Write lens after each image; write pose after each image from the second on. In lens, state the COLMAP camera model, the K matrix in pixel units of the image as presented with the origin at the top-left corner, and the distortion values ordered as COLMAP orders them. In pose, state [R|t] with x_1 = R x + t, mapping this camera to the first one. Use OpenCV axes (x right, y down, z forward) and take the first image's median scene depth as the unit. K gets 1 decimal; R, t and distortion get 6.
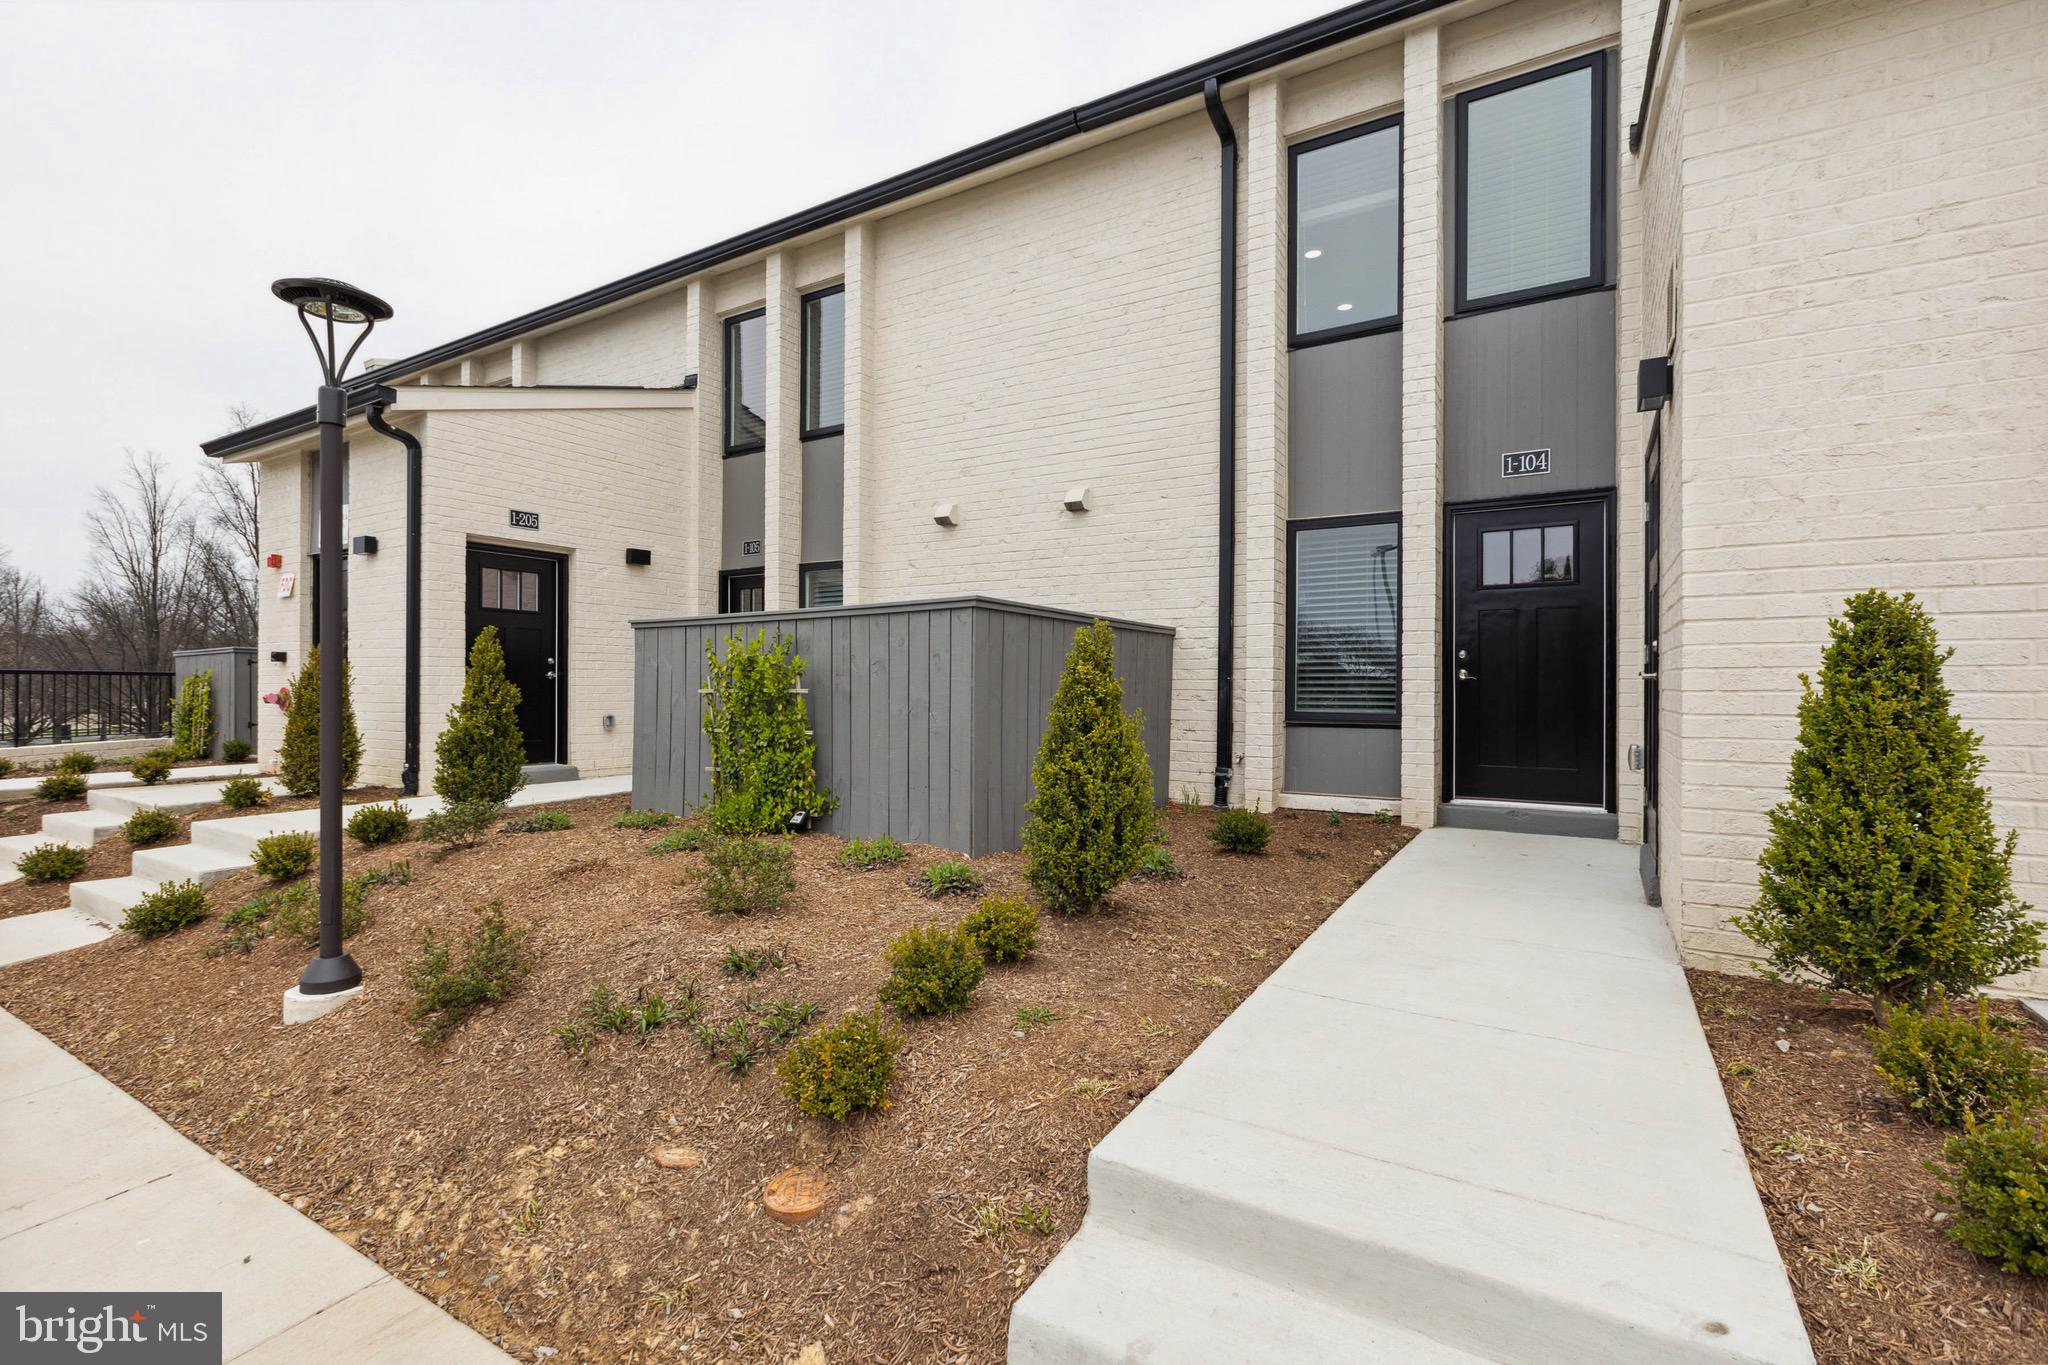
lens RADIAL K [[923.2, 0, 1011.1], [0, 923.2, 691.3], [0, 0, 1]] dist [0.002305, 0.000325]
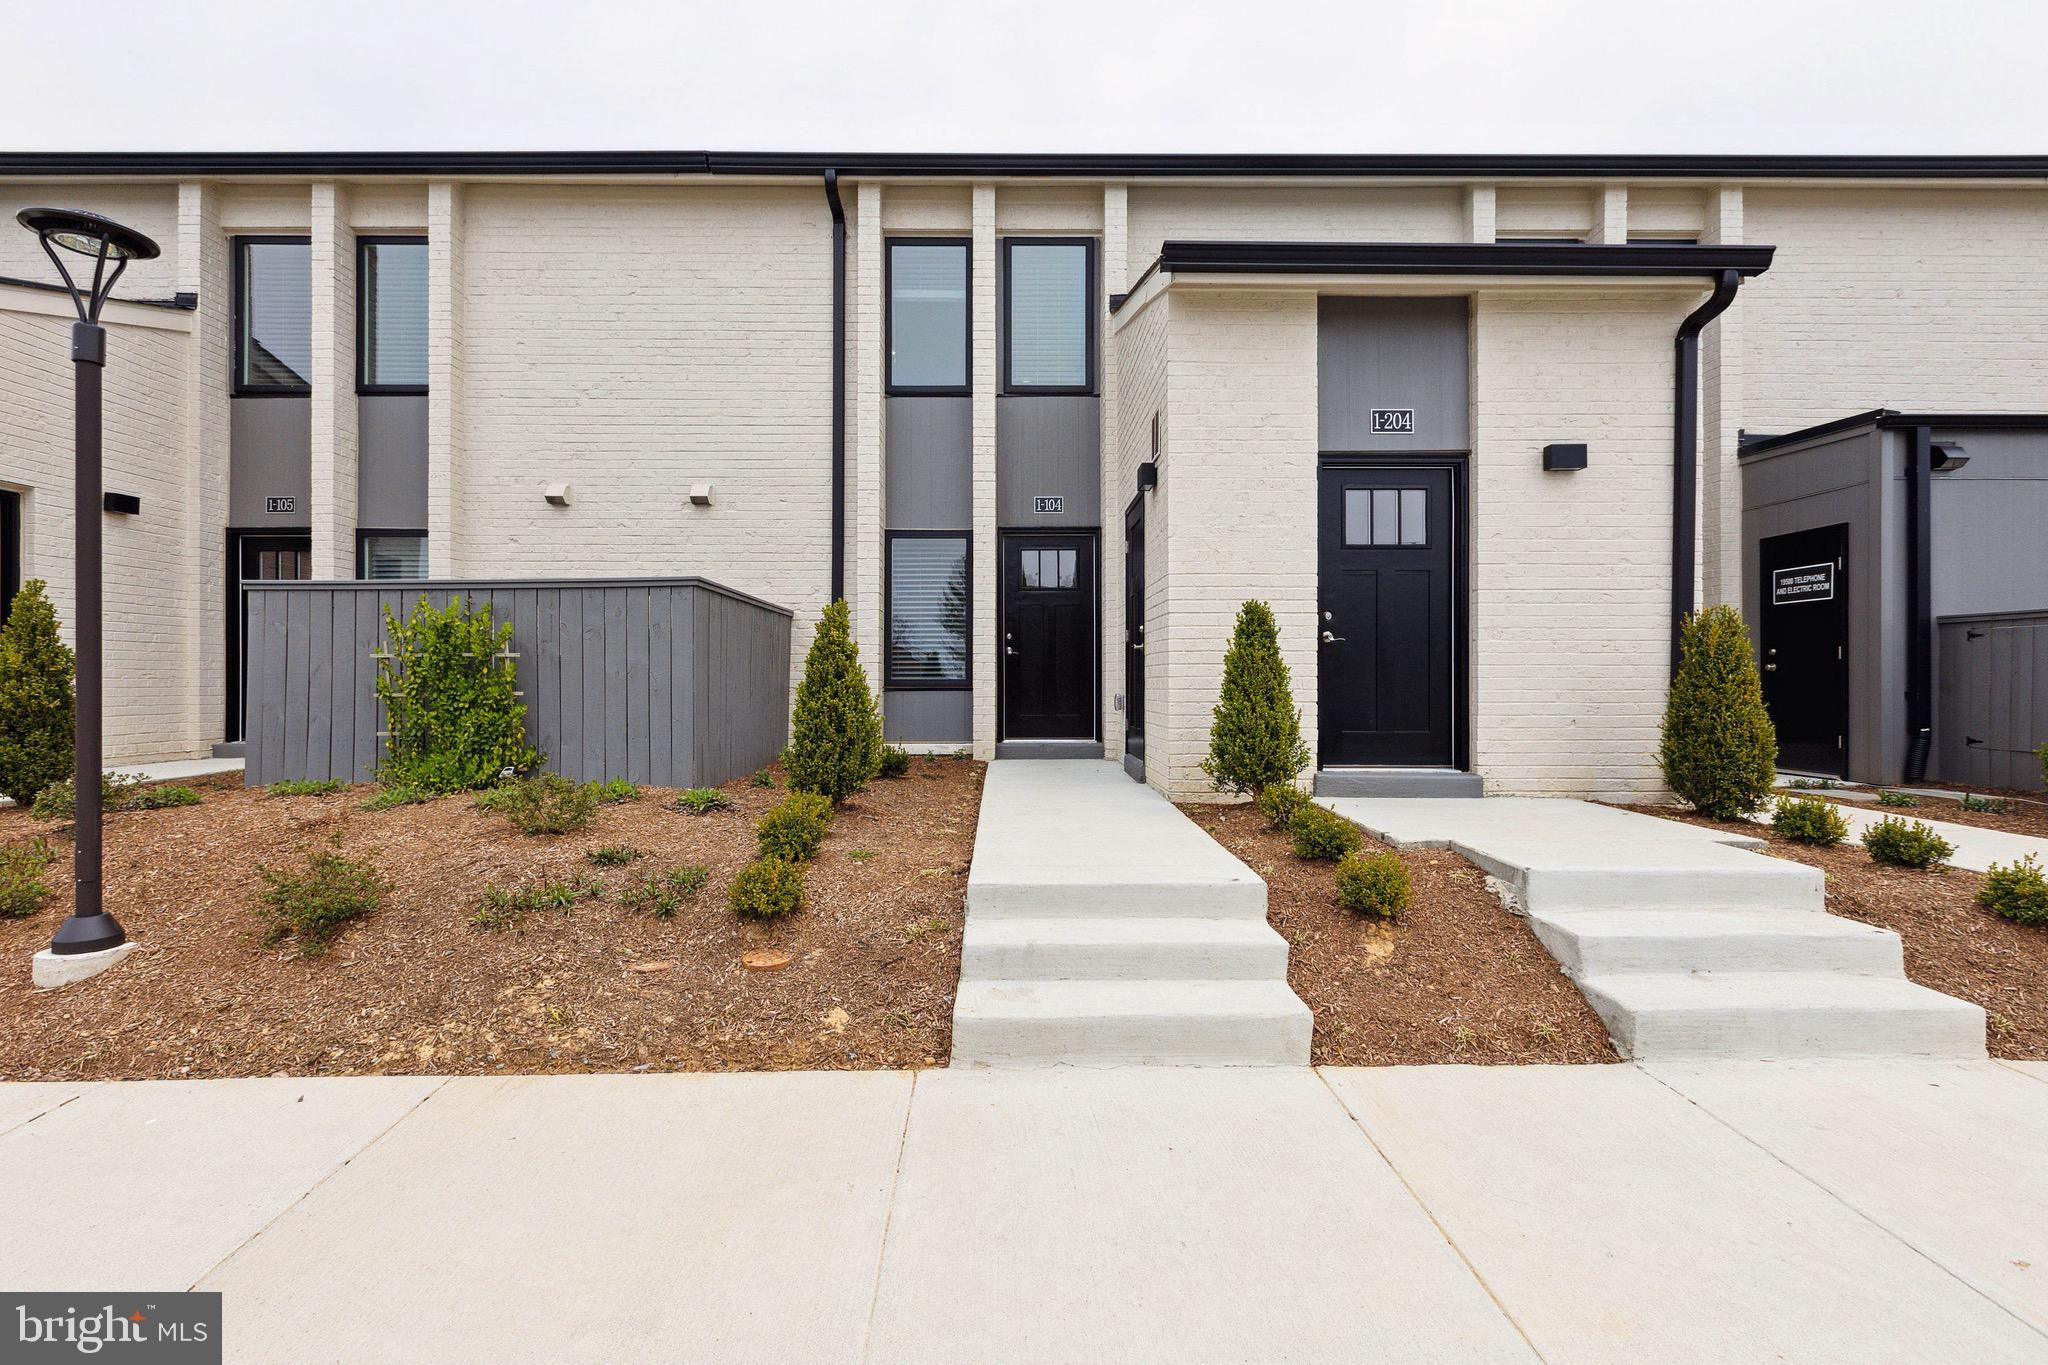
lens RADIAL K [[923.2, 0, 1011.1], [0, 923.2, 691.3], [0, 0, 1]] dist [0.002305, 0.000325]
pose [[0.847491, -0.010573, 0.530705, -0.255229], [0.006323, 0.999932, 0.009824, 0.029487], [-0.530772, -0.004970, 0.847500, -0.192068]]
